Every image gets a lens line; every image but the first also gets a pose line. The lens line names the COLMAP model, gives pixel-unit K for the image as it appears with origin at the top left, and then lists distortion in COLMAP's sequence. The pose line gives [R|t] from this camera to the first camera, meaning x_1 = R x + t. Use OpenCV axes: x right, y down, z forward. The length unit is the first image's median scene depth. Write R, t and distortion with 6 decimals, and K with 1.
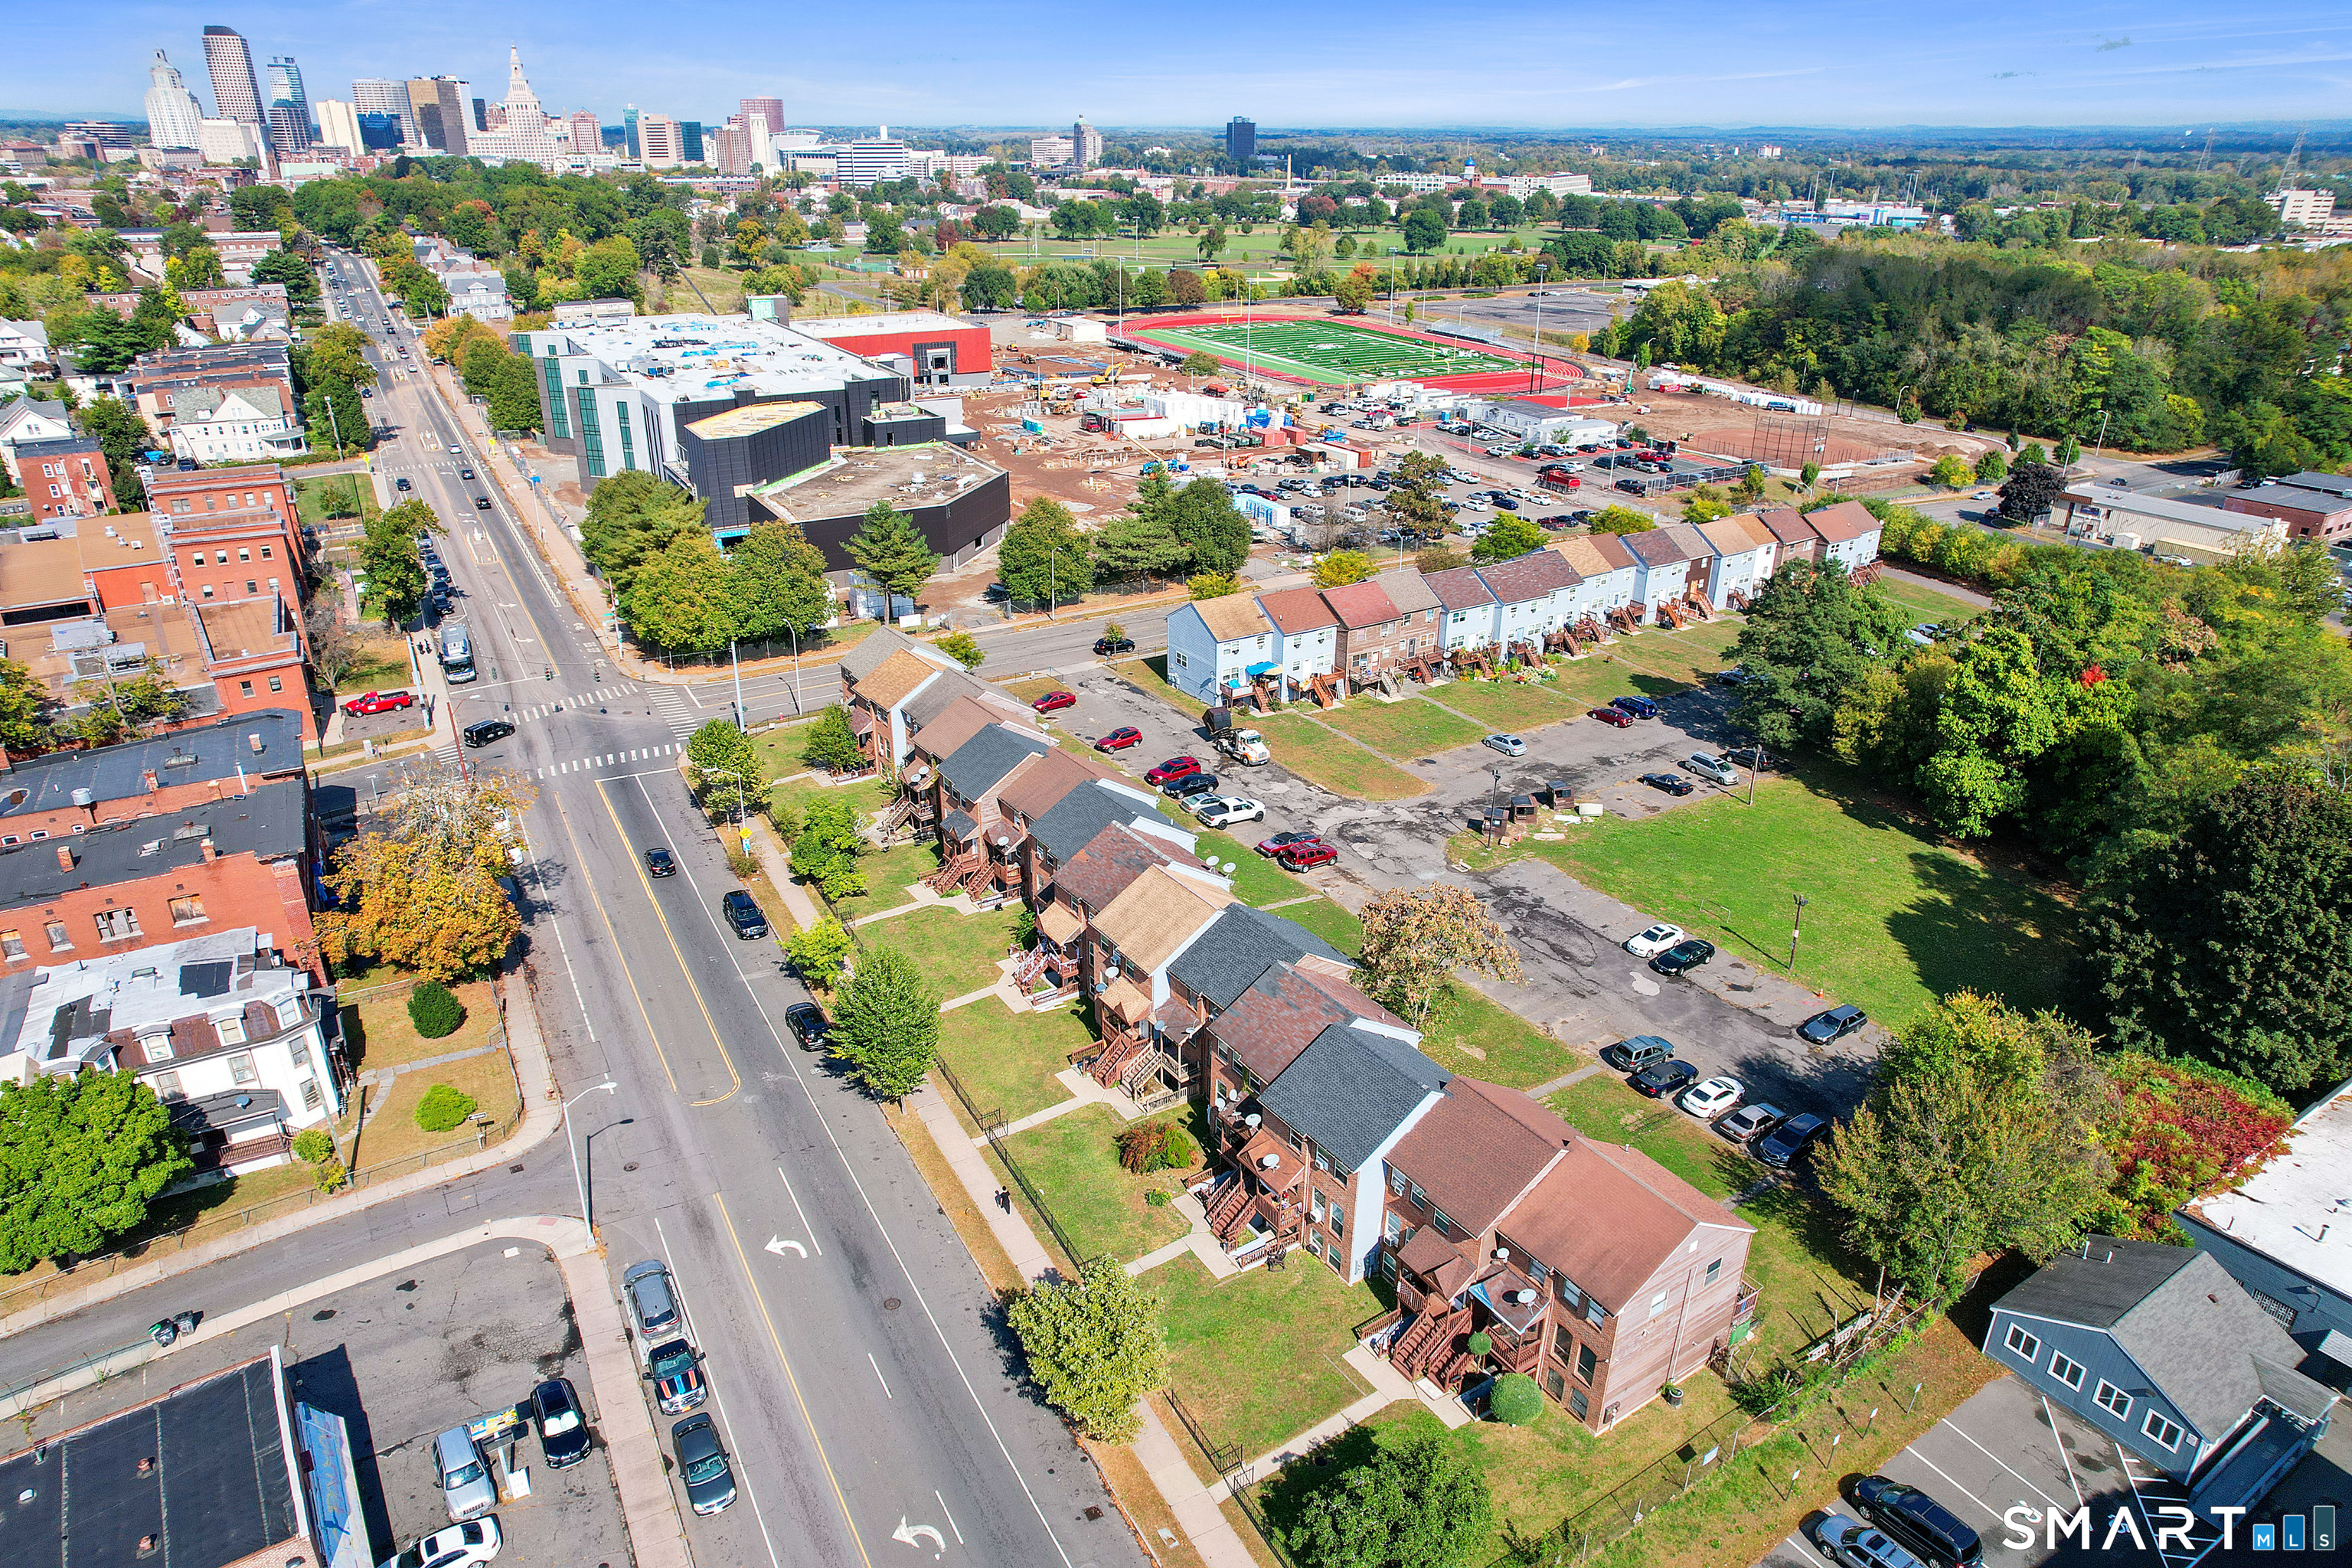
lens RADIAL K [[1509.2, 0, 1168.4], [0, 1509.2, 784.0], [0, 0, 1]] dist [-0.079064, 0.075913]
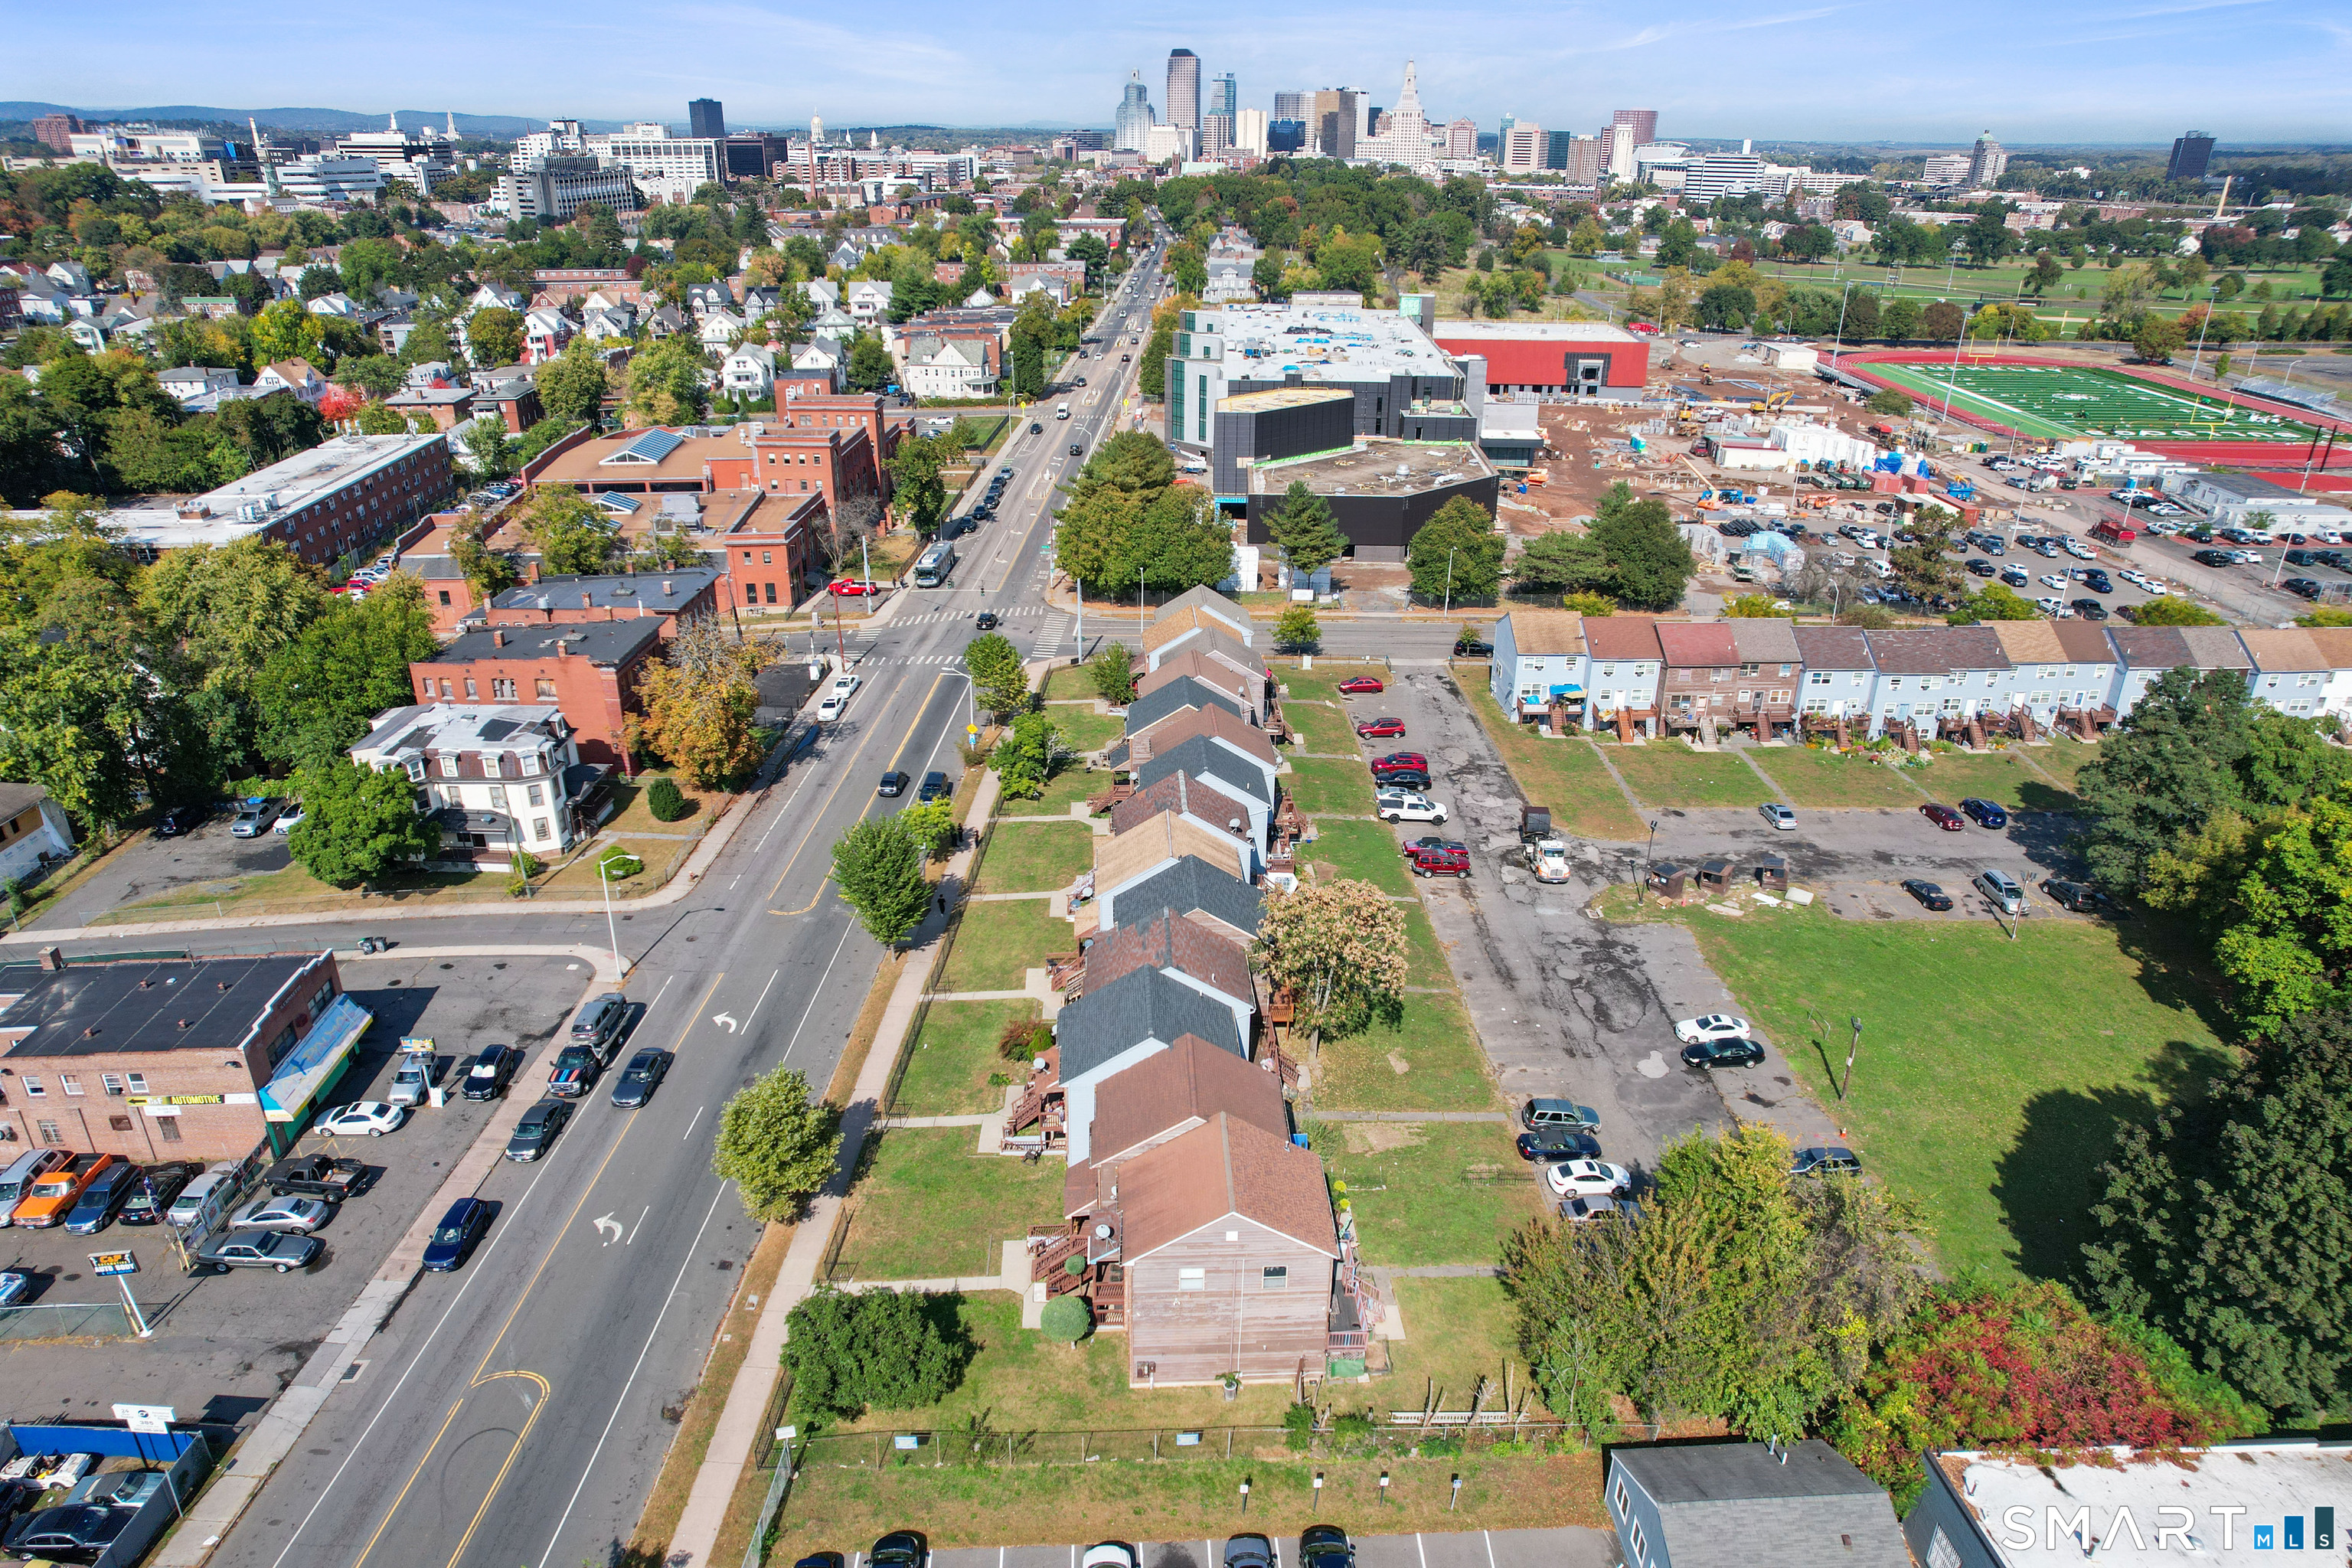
lens RADIAL K [[1504.5, 0, 1176.0], [0, 1504.5, 784.0], [0, 0, 1]] dist [-0.082024, 0.080371]
pose [[0.858337, 0.206868, -0.469536, 0.288030], [-0.209217, 0.976698, 0.047853, -0.010197], [0.468494, 0.057161, 0.881616, 0.032426]]
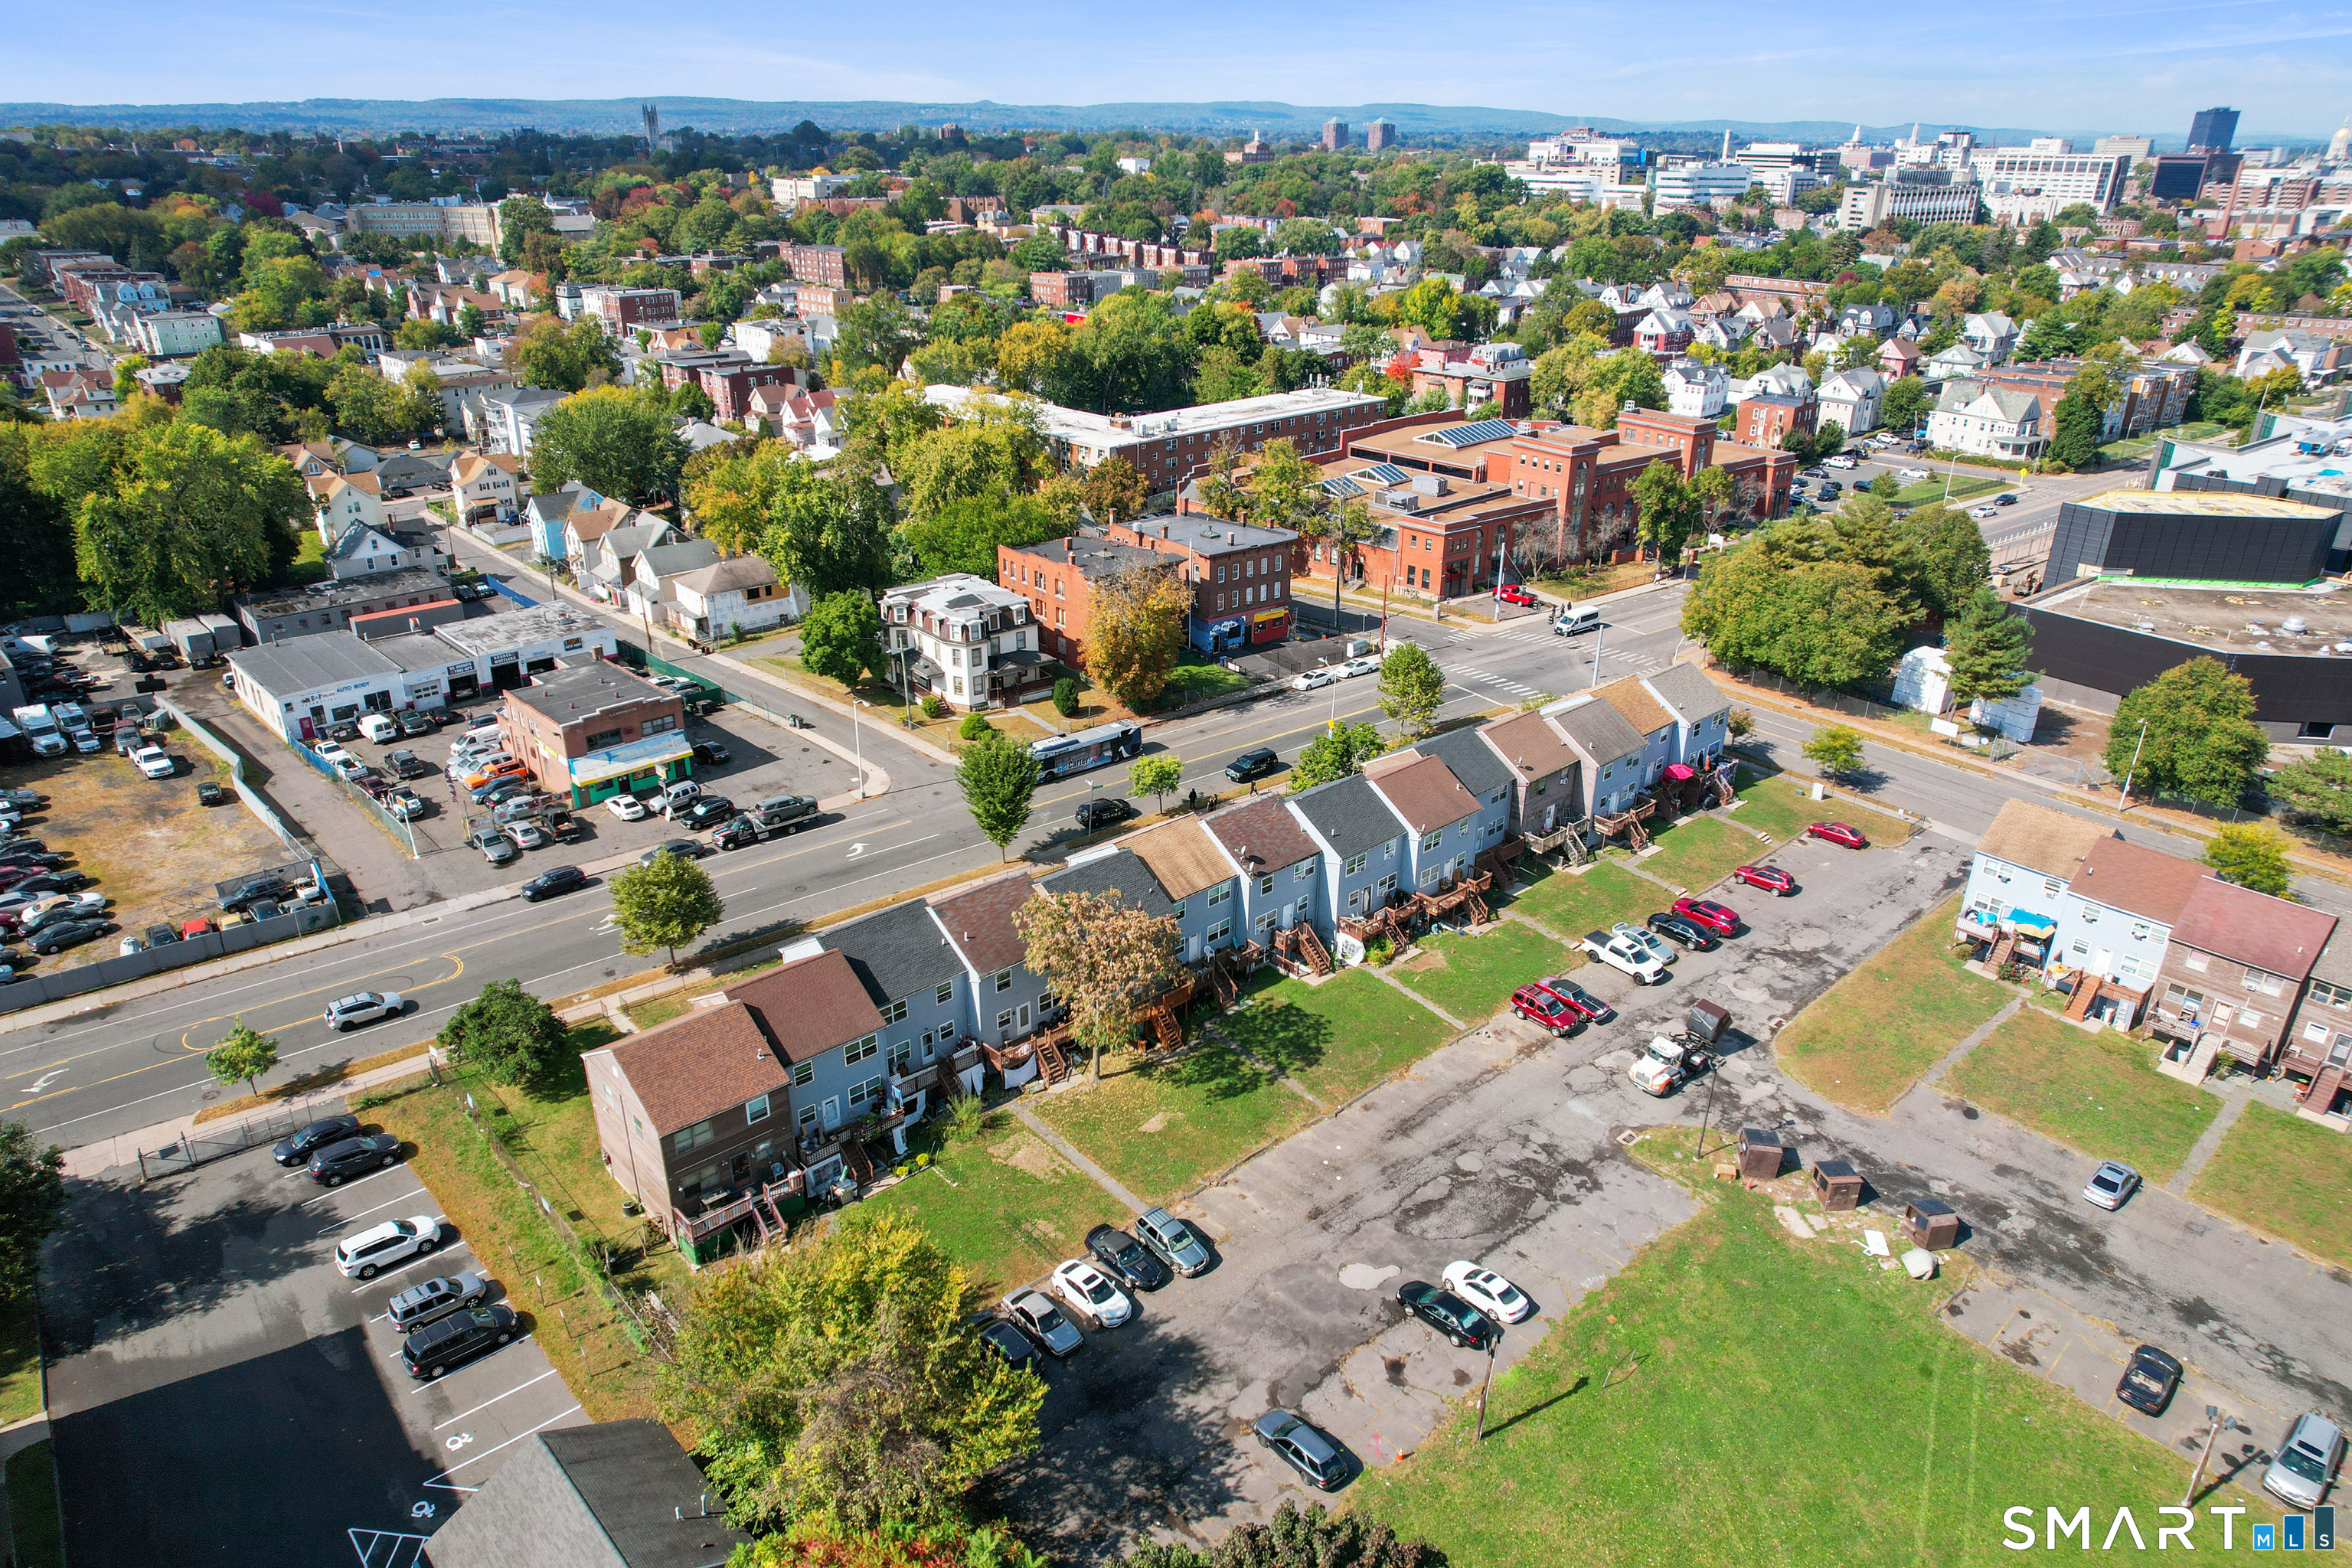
lens RADIAL K [[1504.5, 0, 1176.0], [0, 1504.5, 784.0], [0, 0, 1]] dist [-0.082024, 0.080371]
pose [[0.160036, 0.394441, -0.904878, 0.549677], [-0.407118, 0.861471, 0.303517, -0.164775], [0.899246, 0.319818, 0.298450, 0.385606]]
